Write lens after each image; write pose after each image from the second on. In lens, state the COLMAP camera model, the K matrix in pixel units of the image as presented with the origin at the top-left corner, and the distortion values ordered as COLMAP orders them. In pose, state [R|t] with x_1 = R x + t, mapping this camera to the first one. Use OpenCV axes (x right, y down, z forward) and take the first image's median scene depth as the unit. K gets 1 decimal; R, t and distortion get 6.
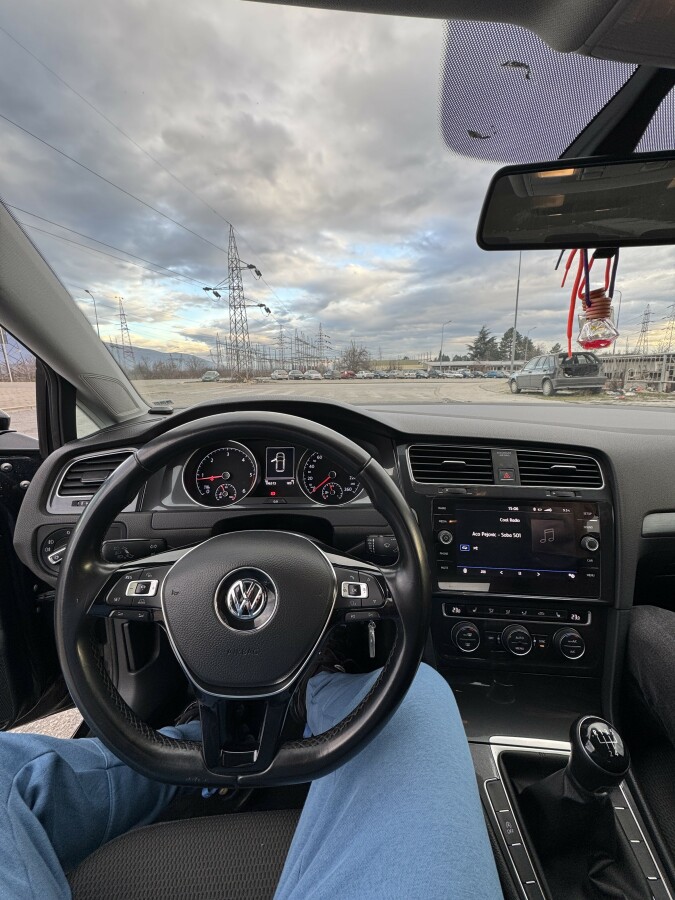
lens RADIAL K [[353.0, 0, 337.5], [0, 353.0, 450.0], [0, 0, 1]] dist [0.007768, 0.000000]
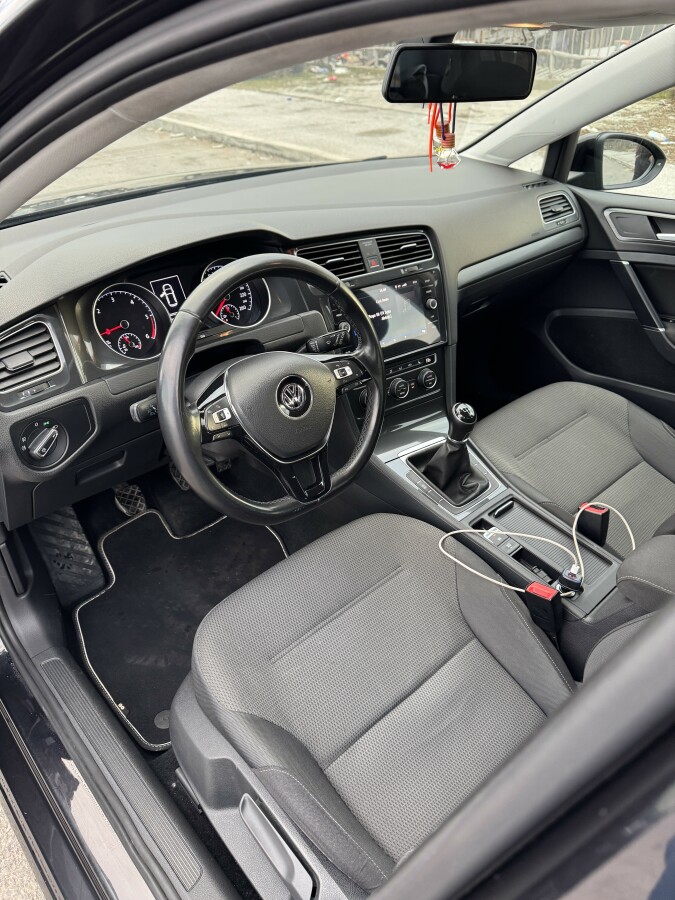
lens RADIAL K [[647.4, 0, 337.5], [0, 647.4, 450.0], [0, 0, 1]] dist [0.077110, -0.154051]
pose [[0.767022, -0.353200, 0.535655, -0.993622], [0.133884, 0.904575, 0.404745, -0.257201], [-0.627496, -0.238733, 0.741117, -0.672366]]
